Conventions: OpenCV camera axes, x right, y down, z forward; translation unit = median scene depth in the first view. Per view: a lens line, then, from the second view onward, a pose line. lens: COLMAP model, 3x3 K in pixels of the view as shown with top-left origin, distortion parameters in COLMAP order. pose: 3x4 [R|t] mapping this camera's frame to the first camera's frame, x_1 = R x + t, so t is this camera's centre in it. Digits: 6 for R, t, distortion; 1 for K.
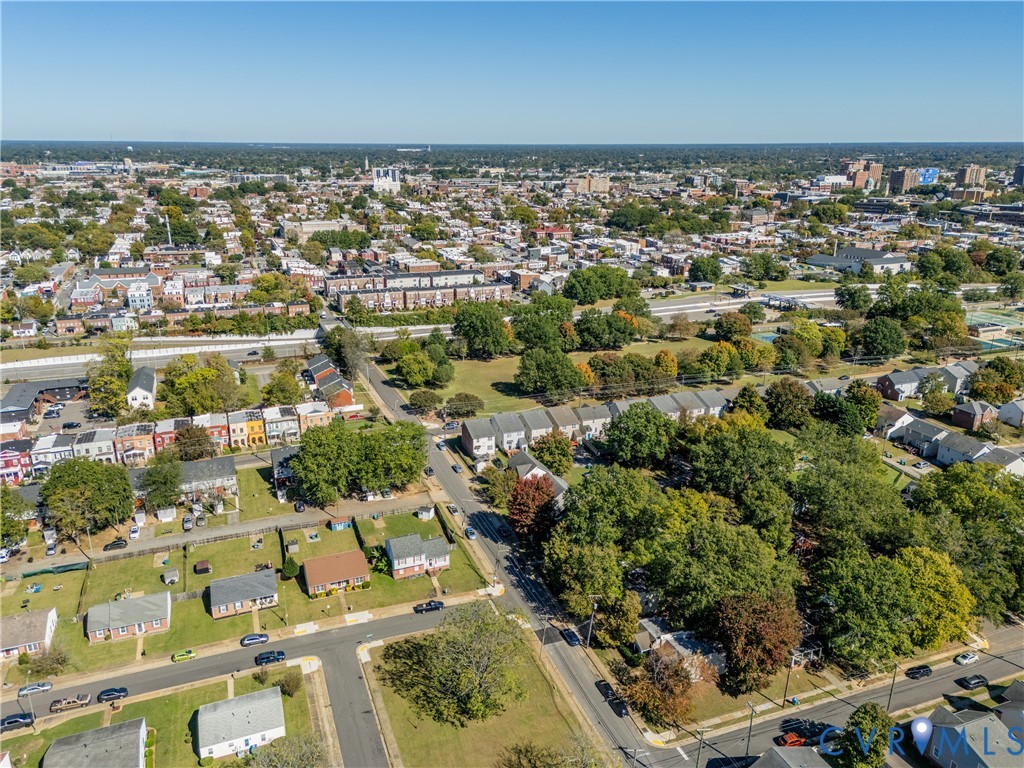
lens RADIAL K [[748.3, 0, 512.0], [0, 748.3, 384.0], [0, 0, 1]] dist [0.088460, -0.090321]
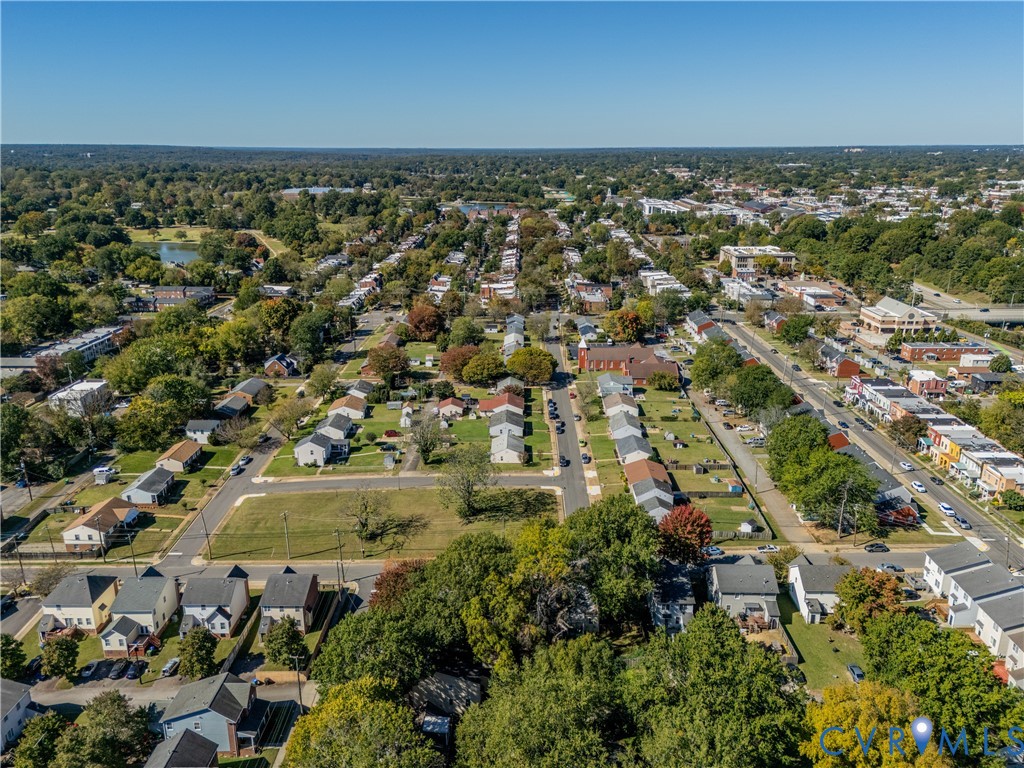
lens RADIAL K [[759.9, 0, 512.0], [0, 759.9, 384.0], [0, 0, 1]] dist [0.098976, -0.114679]
pose [[-0.376859, 0.273053, -0.885110, 0.422830], [-0.283391, 0.875753, 0.390828, -0.145183], [0.881854, 0.398119, -0.252655, 0.485325]]
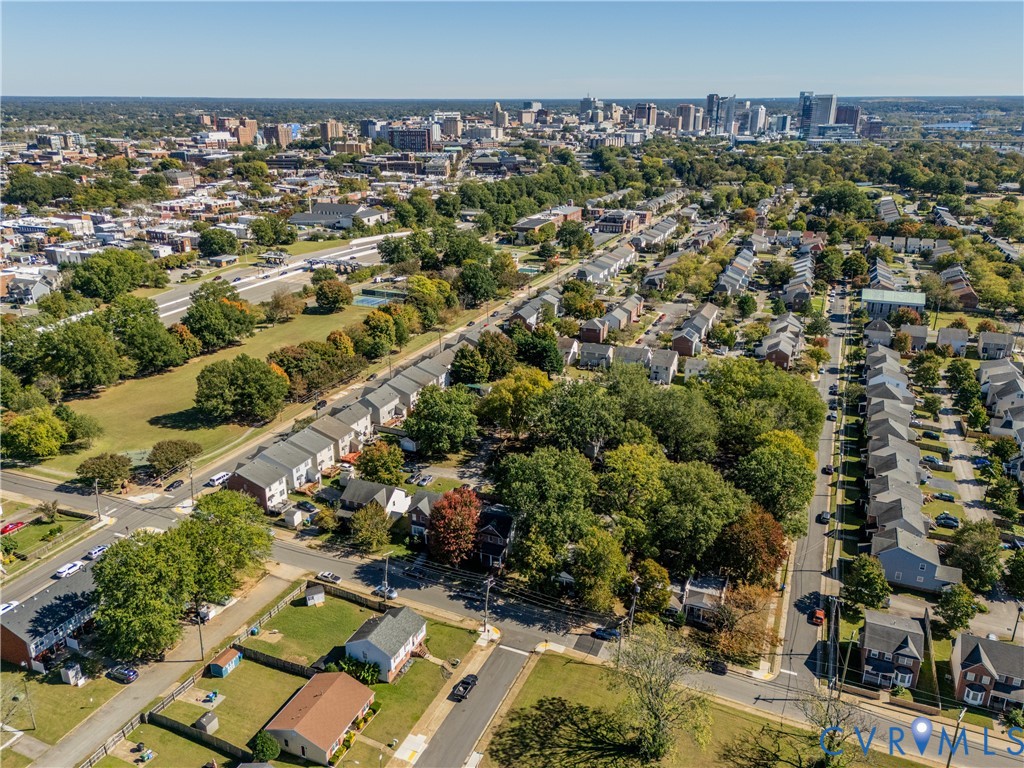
lens RADIAL K [[769.7, 0, 512.0], [0, 769.7, 384.0], [0, 0, 1]] dist [0.089269, -0.087298]
pose [[0.693997, -0.251219, 0.674728, -0.239767], [0.221431, 0.966203, 0.131988, -0.048934], [-0.685081, 0.057806, 0.726169, 0.152659]]
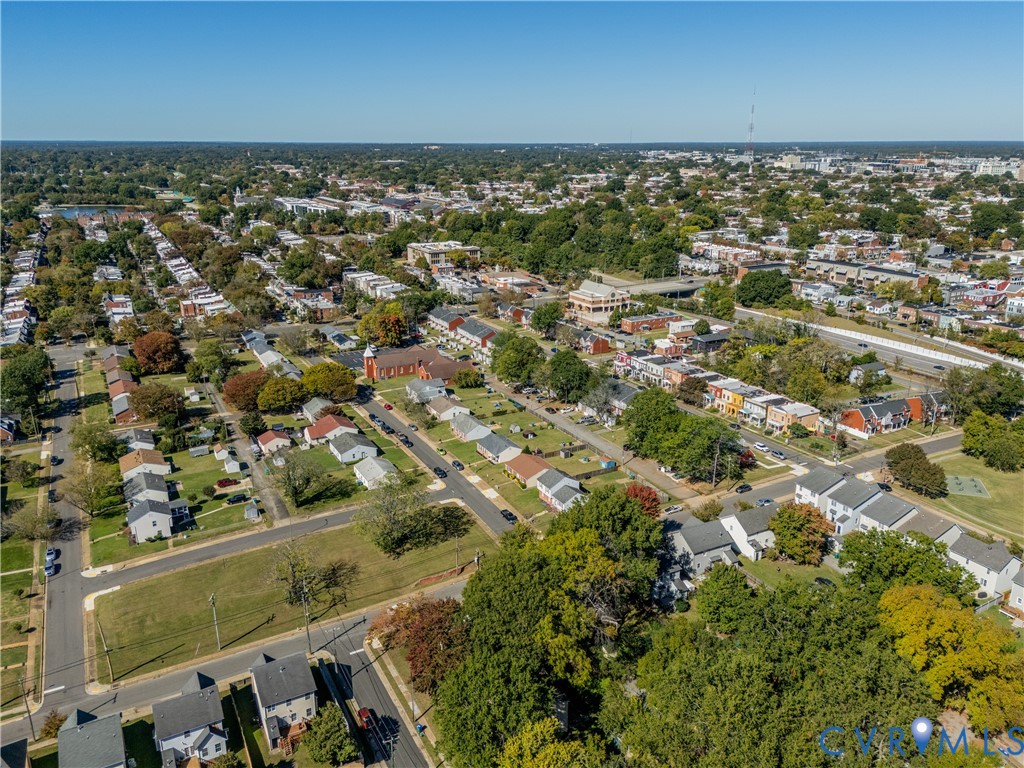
lens RADIAL K [[769.7, 0, 512.0], [0, 769.7, 384.0], [0, 0, 1]] dist [0.089269, -0.087298]
pose [[0.119378, 0.294467, -0.948176, 0.442954], [-0.302962, 0.920262, 0.247654, -0.093629], [0.945496, 0.257697, 0.199071, 0.304818]]
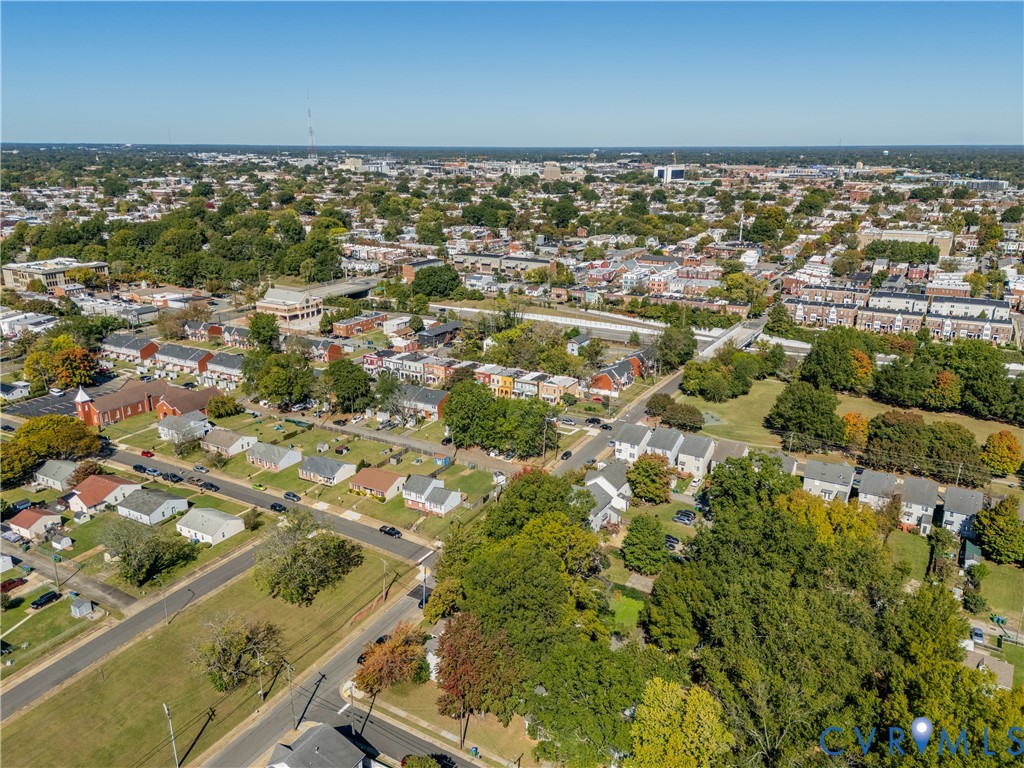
lens RADIAL K [[759.9, 0, 512.0], [0, 759.9, 384.0], [0, 0, 1]] dist [0.098976, -0.114679]
pose [[0.619026, 0.233028, -0.750003, 0.372886], [-0.240150, 0.965390, 0.101739, -0.042212], [0.747753, 0.117134, 0.653564, 0.143996]]
